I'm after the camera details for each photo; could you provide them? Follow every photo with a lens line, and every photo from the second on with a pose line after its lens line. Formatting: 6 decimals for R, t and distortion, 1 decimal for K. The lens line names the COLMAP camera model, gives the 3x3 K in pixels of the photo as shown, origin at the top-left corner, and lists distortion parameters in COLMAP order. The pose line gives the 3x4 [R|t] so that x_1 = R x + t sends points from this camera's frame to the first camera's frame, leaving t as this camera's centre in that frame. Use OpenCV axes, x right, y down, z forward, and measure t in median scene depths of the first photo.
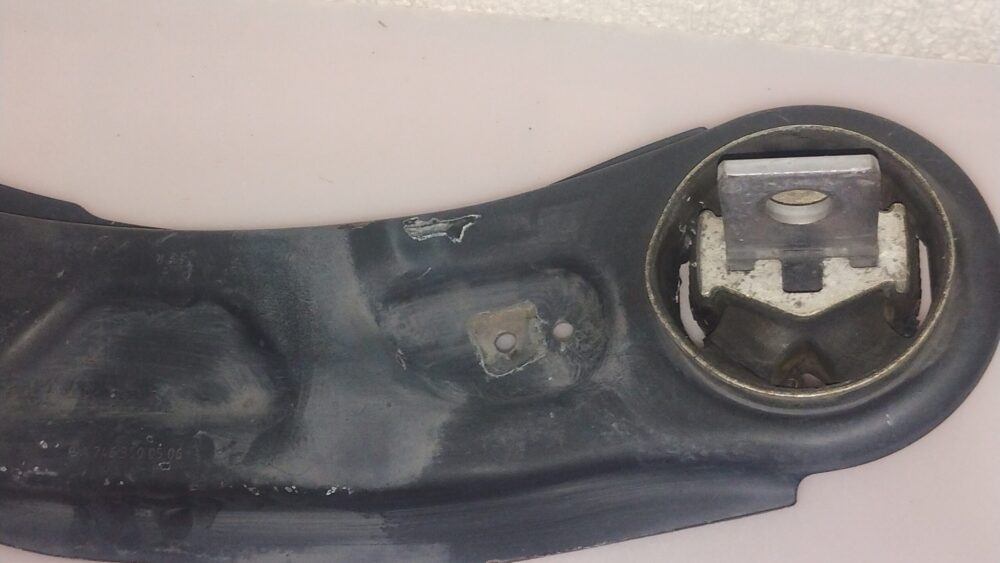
lens RADIAL K [[1586.2, 0, 510.1], [0, 1586.2, 286.1], [0, 0, 1]] dist [0.034423, 0.000000]
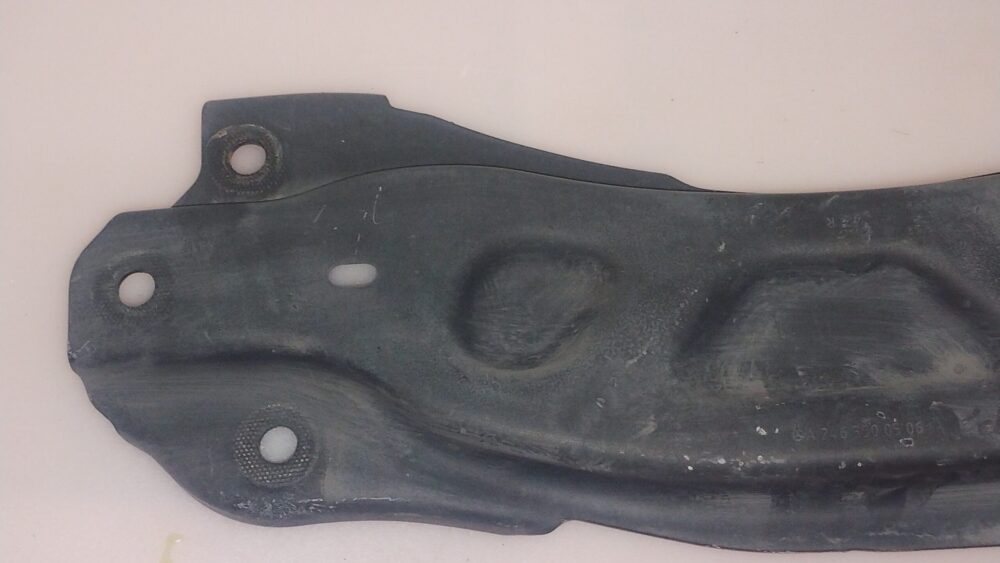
lens RADIAL K [[1586.2, 0, 489.9], [0, 1586.2, 287.5], [0, 0, 1]] dist [0.034423, 0.000000]
pose [[0.989139, -0.075220, 0.126281, -0.551764], [0.073988, 0.997155, 0.014424, -0.008059], [-0.127007, -0.004924, 0.991890, 0.106728]]
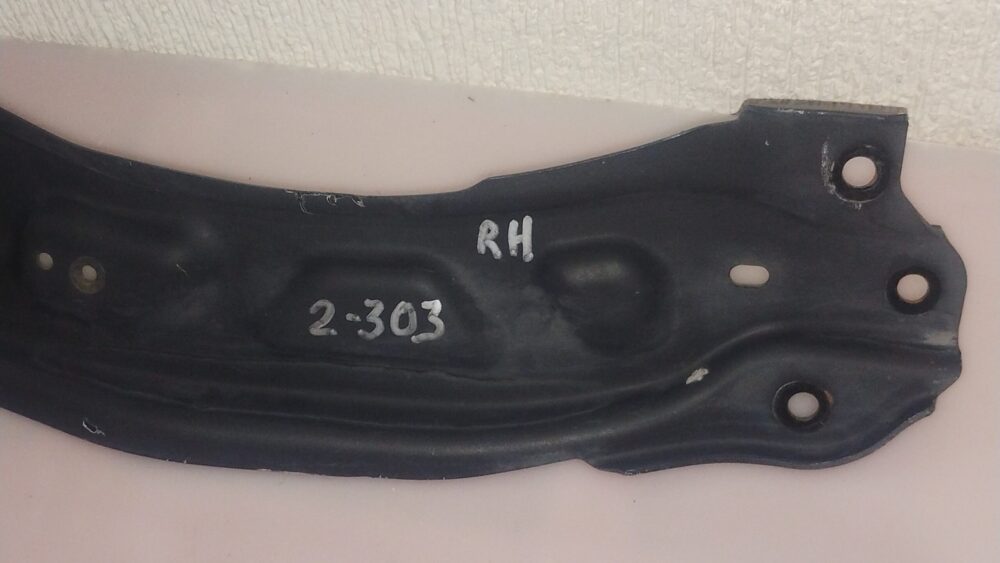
lens RADIAL K [[1586.2, 0, 500.1], [0, 1586.2, 289.3], [0, 0, 1]] dist [0.034423, 0.000000]
pose [[0.997175, 0.047091, -0.058511, 0.021389], [-0.056168, 0.984742, -0.164708, 0.204057], [0.049862, 0.167529, 0.984605, -0.186532]]
